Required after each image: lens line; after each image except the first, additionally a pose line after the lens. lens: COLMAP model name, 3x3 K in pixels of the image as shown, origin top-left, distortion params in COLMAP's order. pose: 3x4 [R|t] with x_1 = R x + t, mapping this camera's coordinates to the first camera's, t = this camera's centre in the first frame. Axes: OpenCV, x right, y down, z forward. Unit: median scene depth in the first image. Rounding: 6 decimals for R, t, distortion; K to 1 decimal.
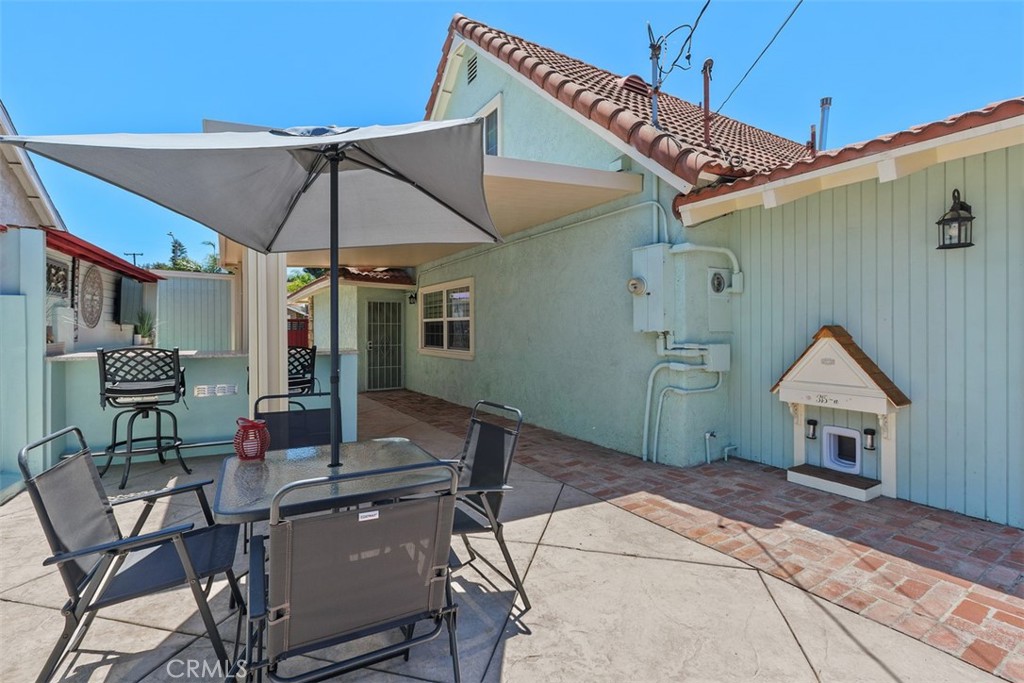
lens RADIAL K [[468.3, 0, 506.2], [0, 468.3, 334.4], [0, 0, 1]] dist [-0.001143, -0.000023]
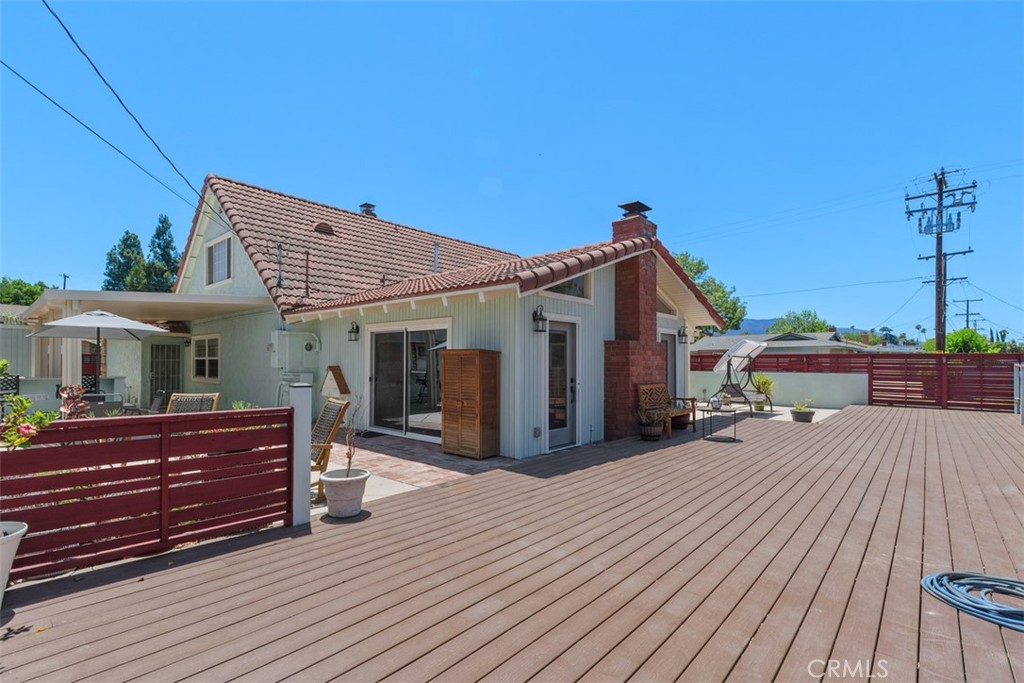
lens RADIAL K [[468.3, 0, 512.6], [0, 468.3, 364.9], [0, 0, 1]] dist [-0.001143, -0.000023]
pose [[0.951173, 0.004014, 0.308631, 0.330757], [-0.002731, 0.999986, -0.004588, -0.006057], [-0.308645, 0.003522, 0.951171, -0.727363]]
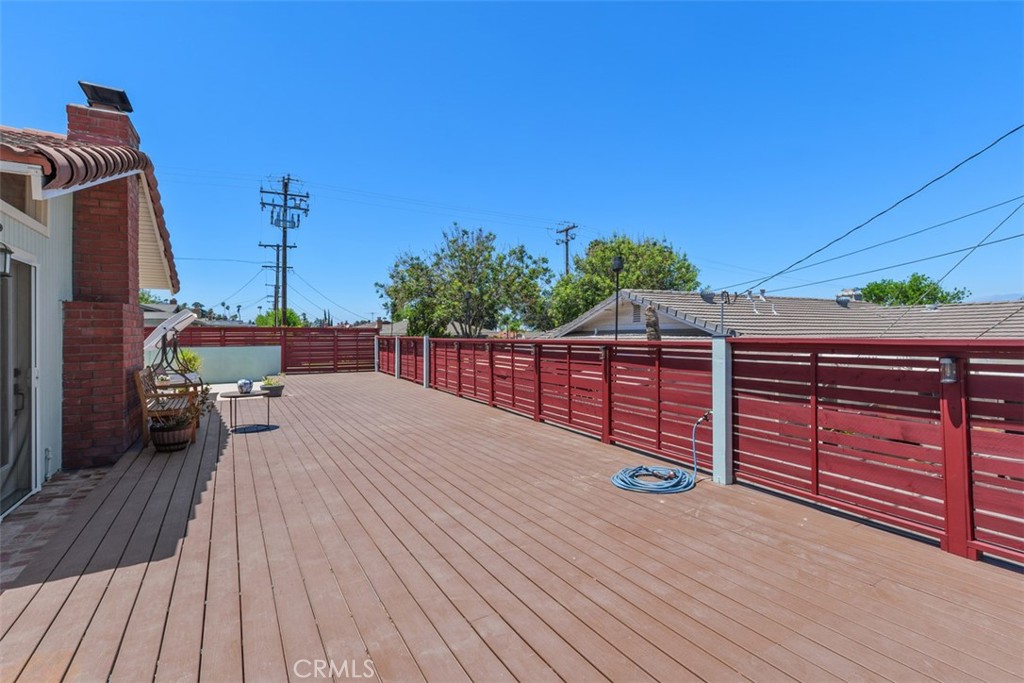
lens RADIAL K [[468.3, 0, 508.0], [0, 468.3, 338.2], [0, 0, 1]] dist [-0.001143, -0.000023]
pose [[-0.005102, -0.004197, 0.999978, 0.271647], [0.015220, 0.999875, 0.004275, -0.008742], [-0.999871, 0.015241, -0.005038, -0.521089]]
